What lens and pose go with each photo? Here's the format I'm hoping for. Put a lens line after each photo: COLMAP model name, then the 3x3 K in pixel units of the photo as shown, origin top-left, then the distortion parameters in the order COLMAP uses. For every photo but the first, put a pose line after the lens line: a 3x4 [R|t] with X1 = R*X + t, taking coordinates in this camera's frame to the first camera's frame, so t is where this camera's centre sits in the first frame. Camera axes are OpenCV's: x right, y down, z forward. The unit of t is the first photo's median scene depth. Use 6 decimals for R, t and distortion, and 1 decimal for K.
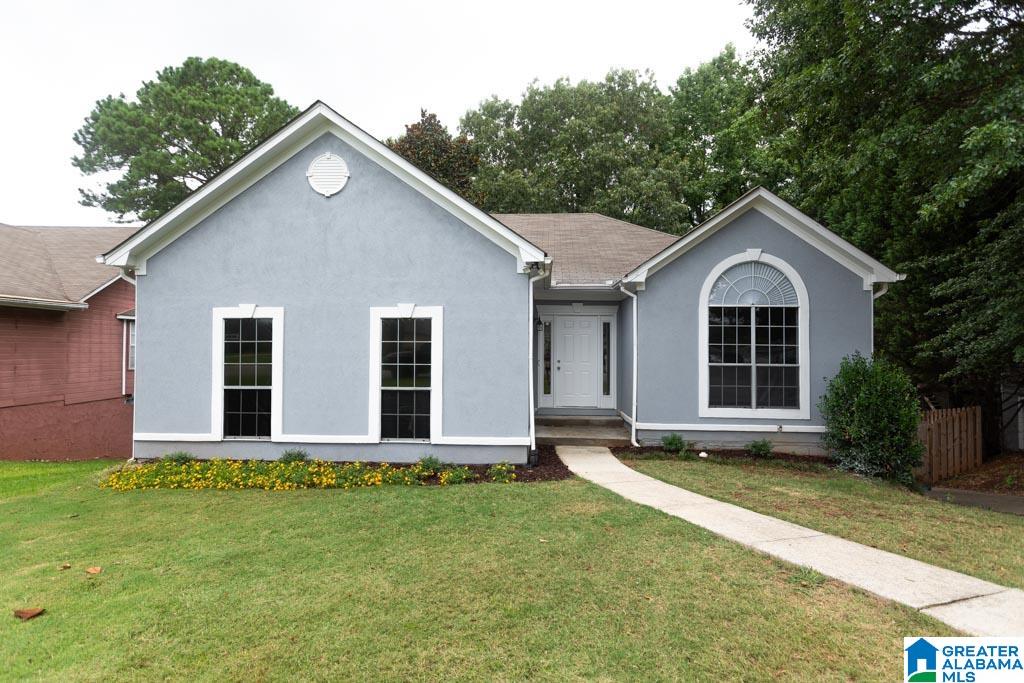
lens RADIAL K [[534.0, 0, 514.7], [0, 534.0, 342.3], [0, 0, 1]] dist [-0.001951, 0.000459]
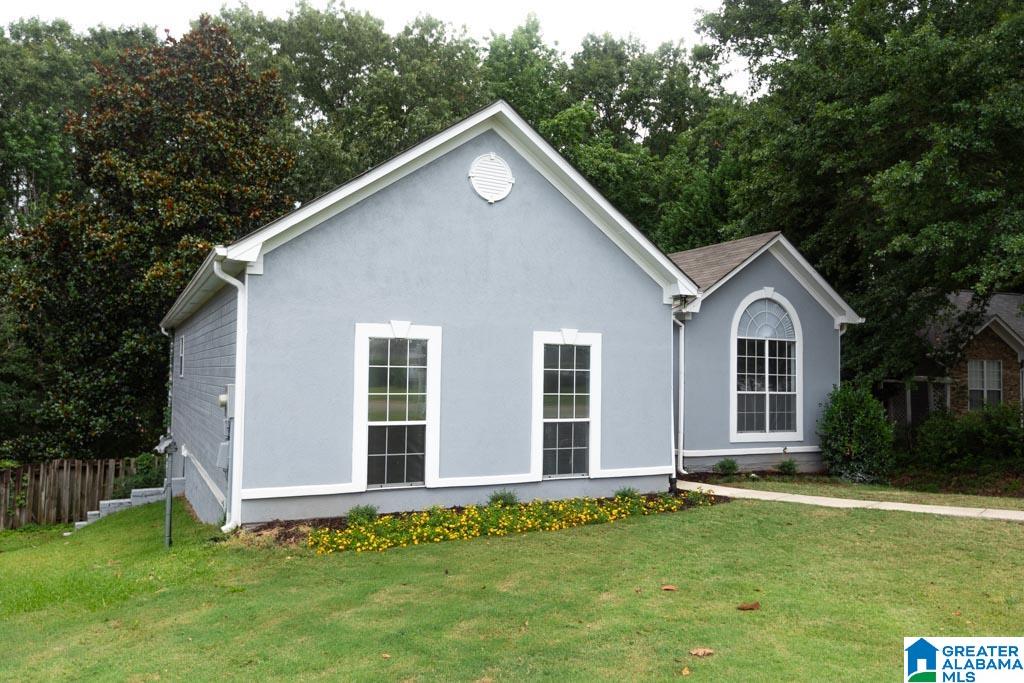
lens RADIAL K [[743.0, 0, 517.6], [0, 743.0, 342.8], [0, 0, 1]] dist [0.001726, -0.003039]
pose [[0.862116, 0.029984, 0.505822, -0.779287], [-0.018250, 0.999437, -0.028139, -0.008068], [-0.506381, 0.015028, 0.862179, -0.059301]]
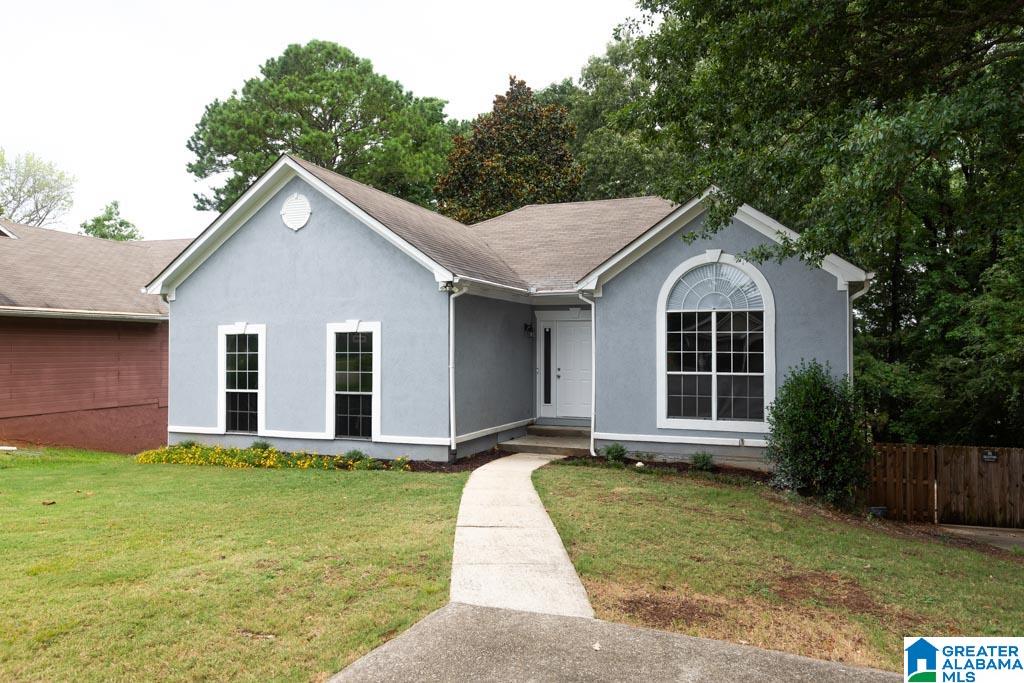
lens RADIAL K [[743.0, 0, 519.1], [0, 743.0, 340.4], [0, 0, 1]] dist [0.001726, -0.003039]
pose [[0.948691, -0.010187, -0.316040, 0.541348], [0.010229, 0.999947, -0.001528, -0.017939], [0.316039, -0.001783, 0.948745, -0.347984]]
